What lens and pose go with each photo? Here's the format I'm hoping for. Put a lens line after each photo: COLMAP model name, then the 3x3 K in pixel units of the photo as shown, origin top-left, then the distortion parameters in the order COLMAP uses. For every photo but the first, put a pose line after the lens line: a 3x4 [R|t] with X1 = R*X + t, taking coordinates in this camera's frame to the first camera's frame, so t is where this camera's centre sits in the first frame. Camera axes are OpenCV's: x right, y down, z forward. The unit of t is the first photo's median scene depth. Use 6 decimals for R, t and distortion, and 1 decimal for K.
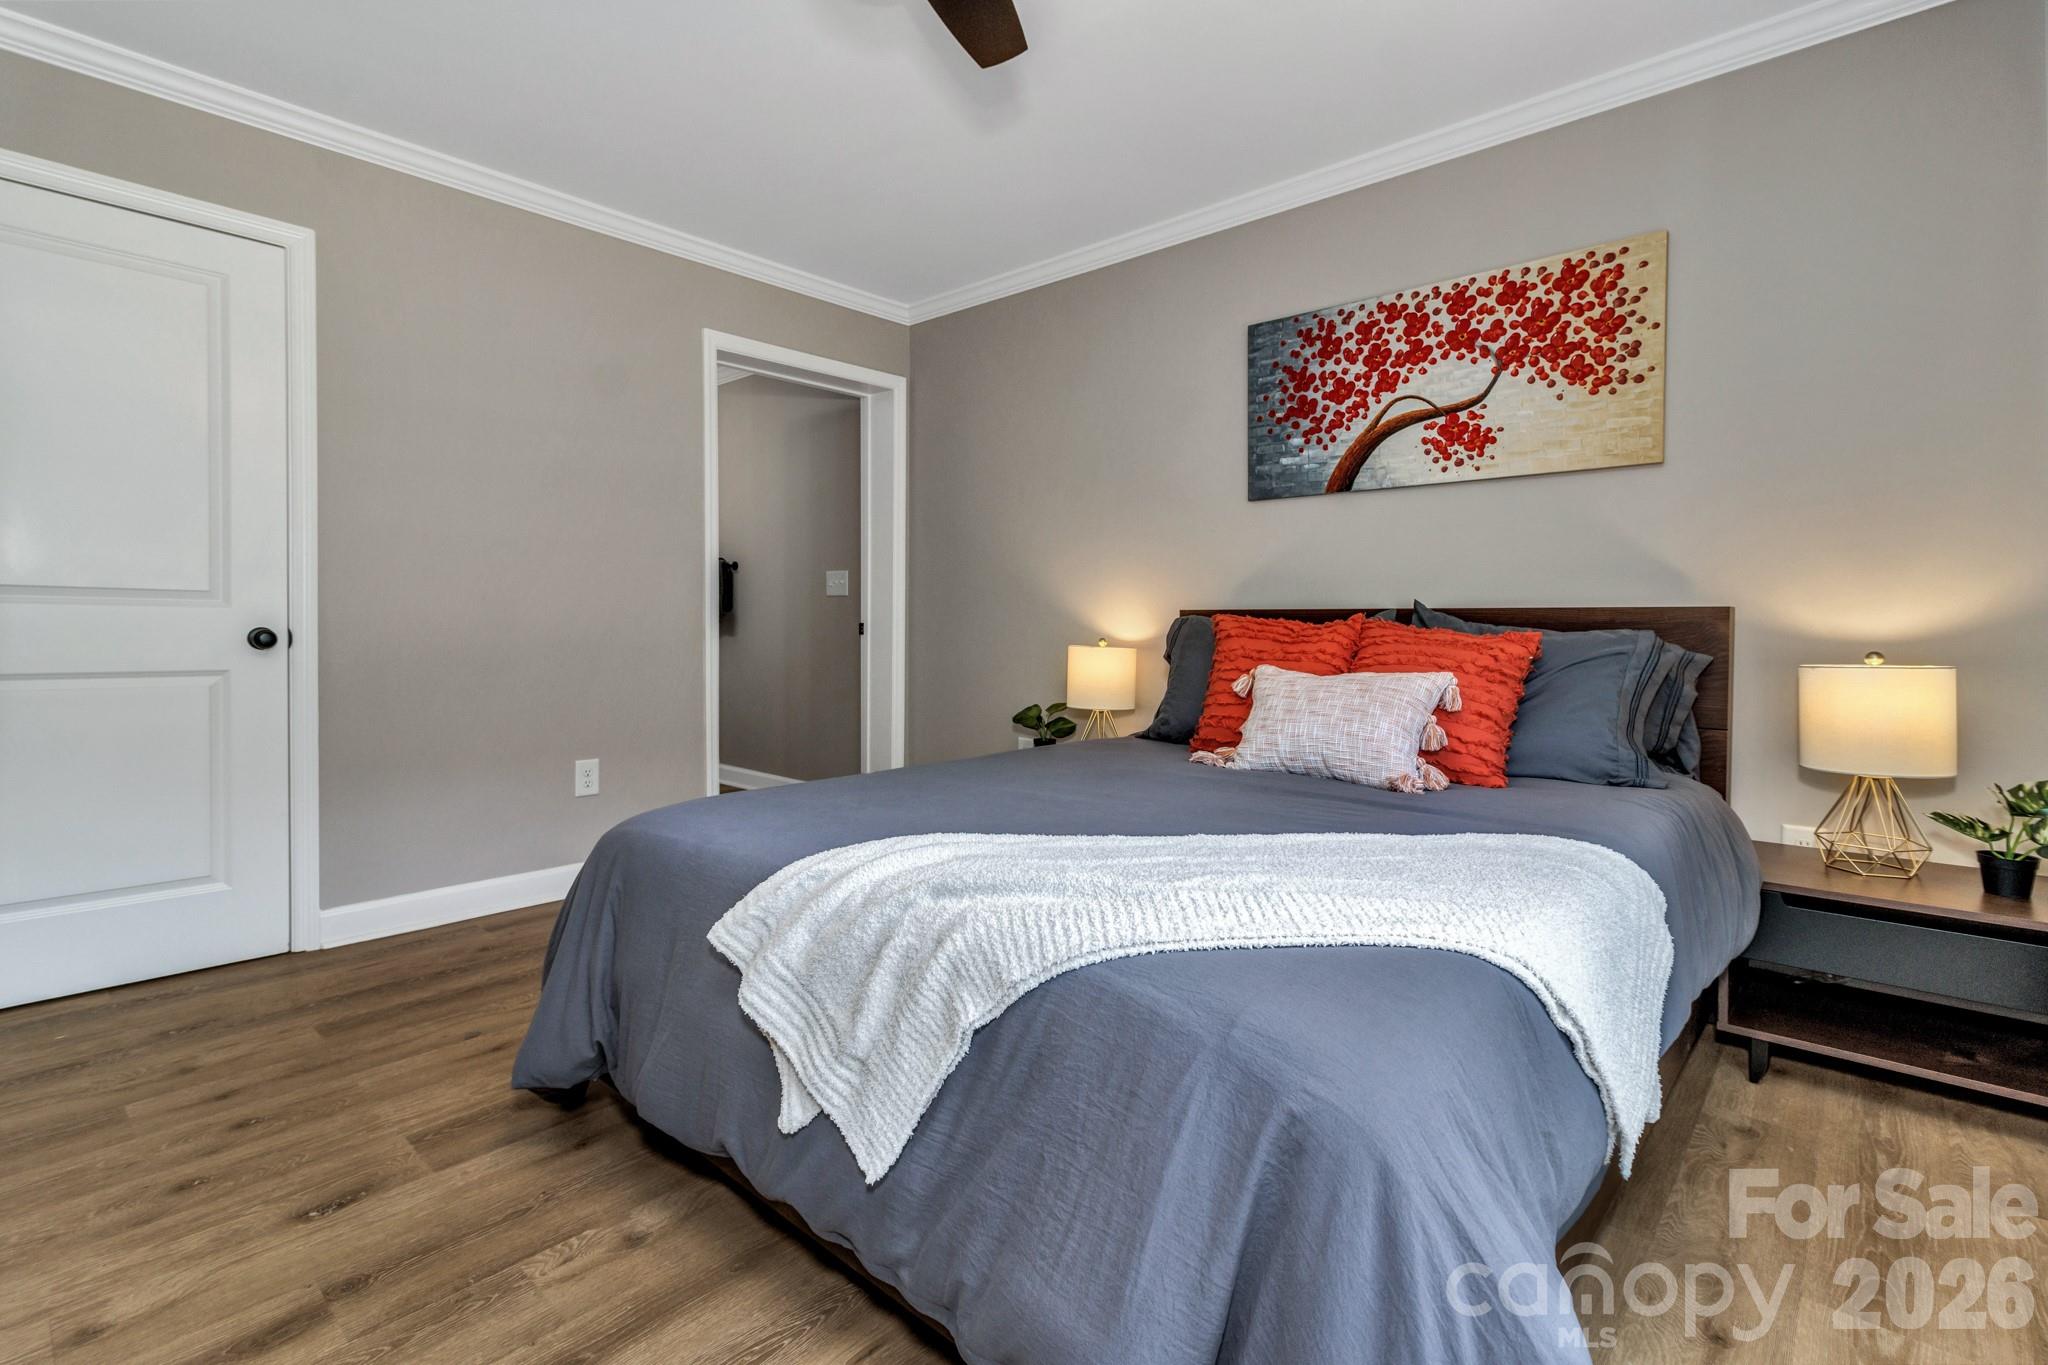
lens RADIAL K [[967.8, 0, 1006.4], [0, 967.8, 633.1], [0, 0, 1]] dist [0.016044, -0.000298]
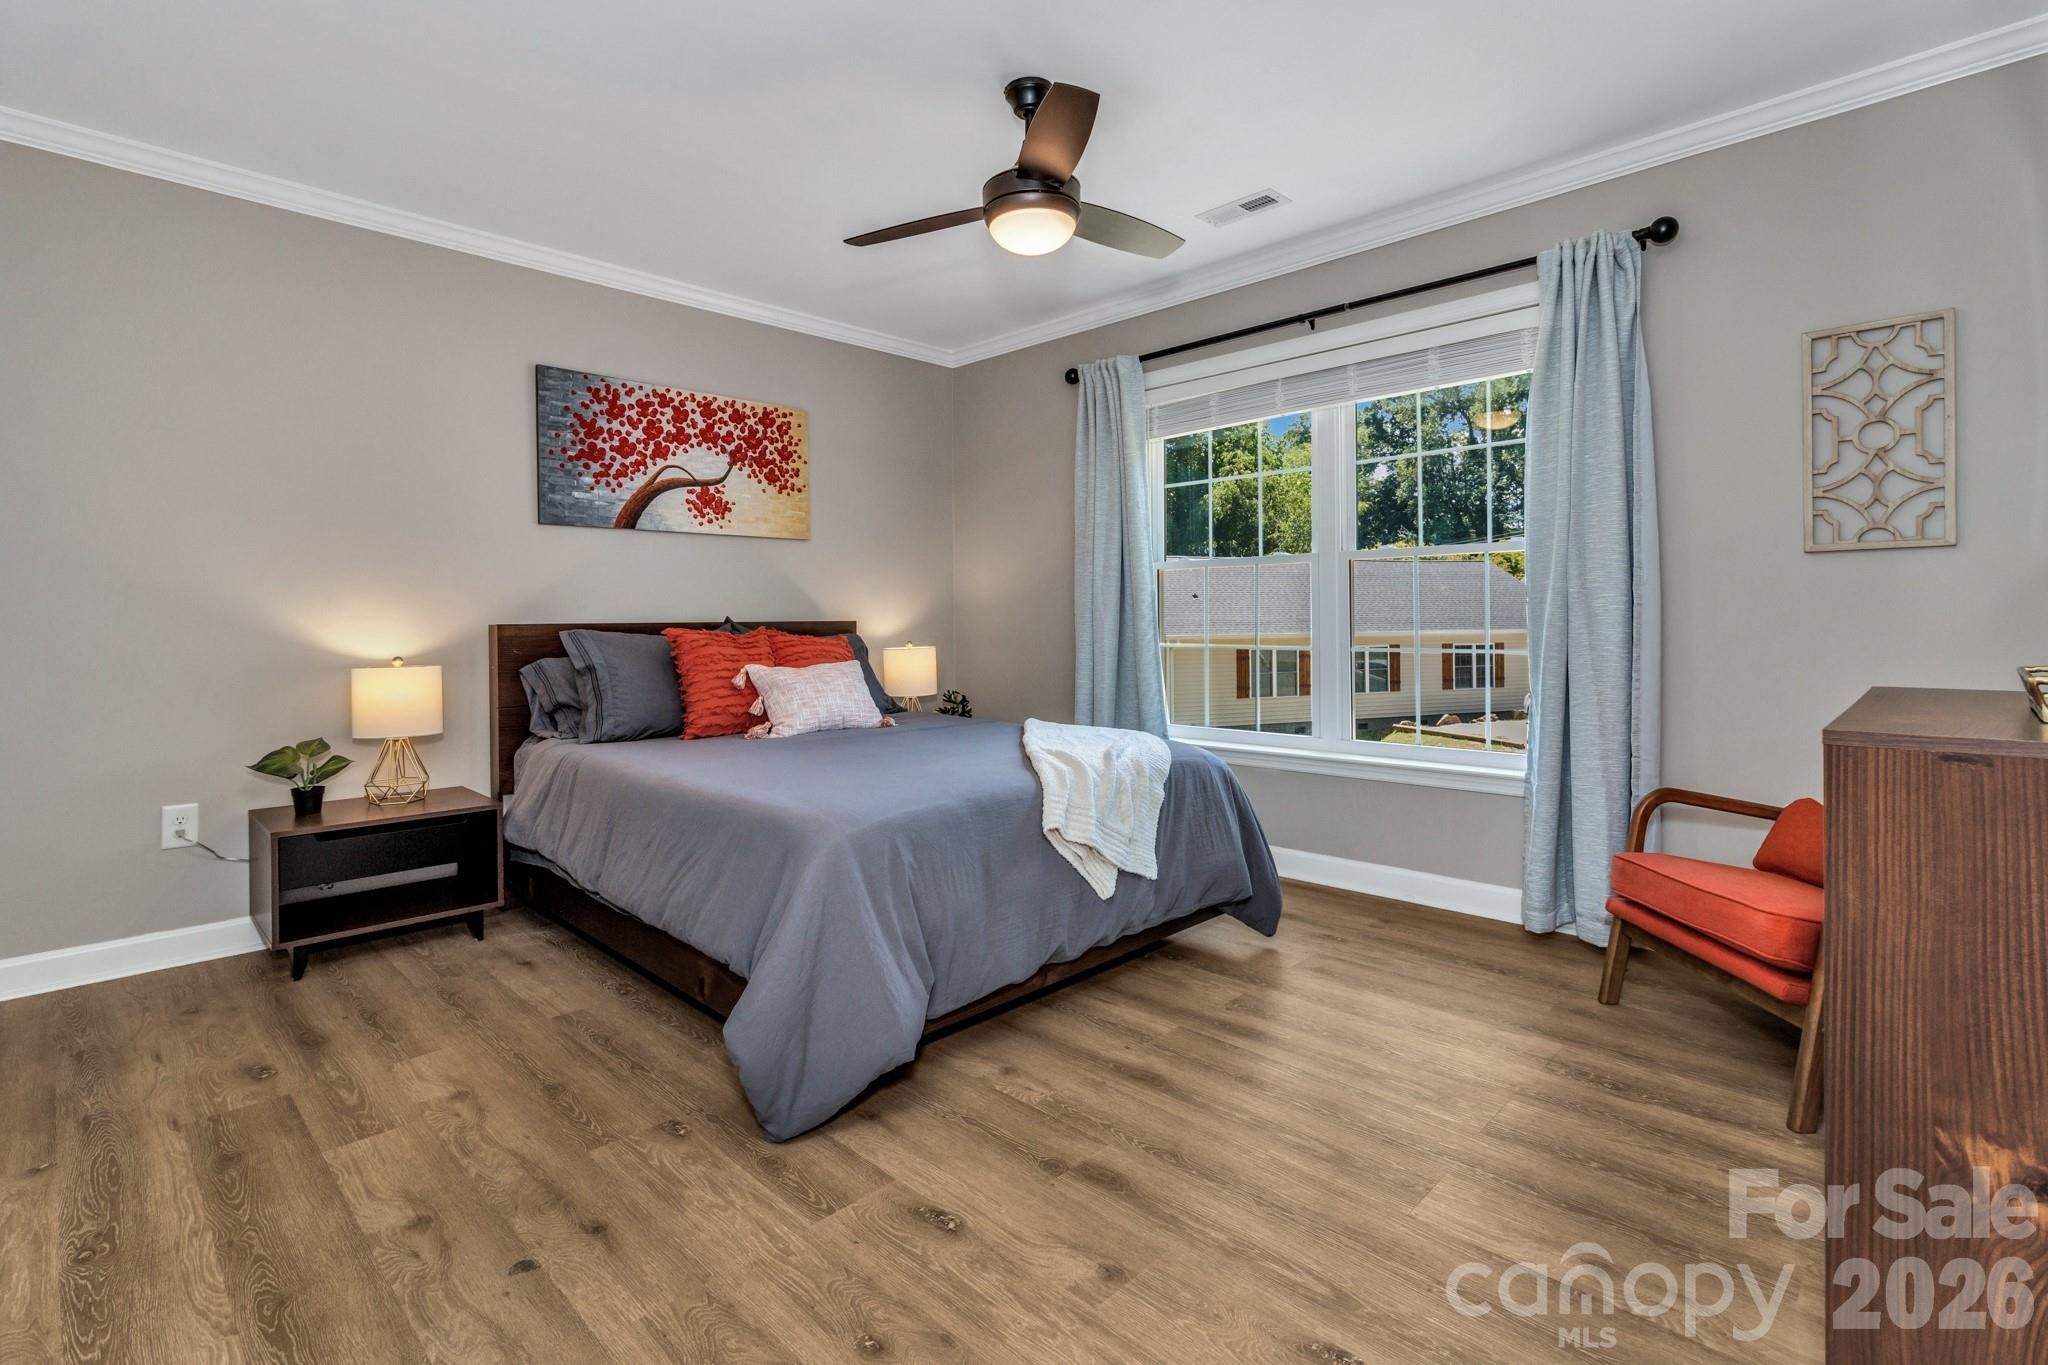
lens RADIAL K [[967.8, 0, 1006.4], [0, 967.8, 633.1], [0, 0, 1]] dist [0.016044, -0.000298]
pose [[0.036875, -0.026435, 0.998970, -0.947376], [0.016747, 0.999526, 0.025831, -0.036233], [-0.999180, 0.015777, 0.037300, 0.489814]]
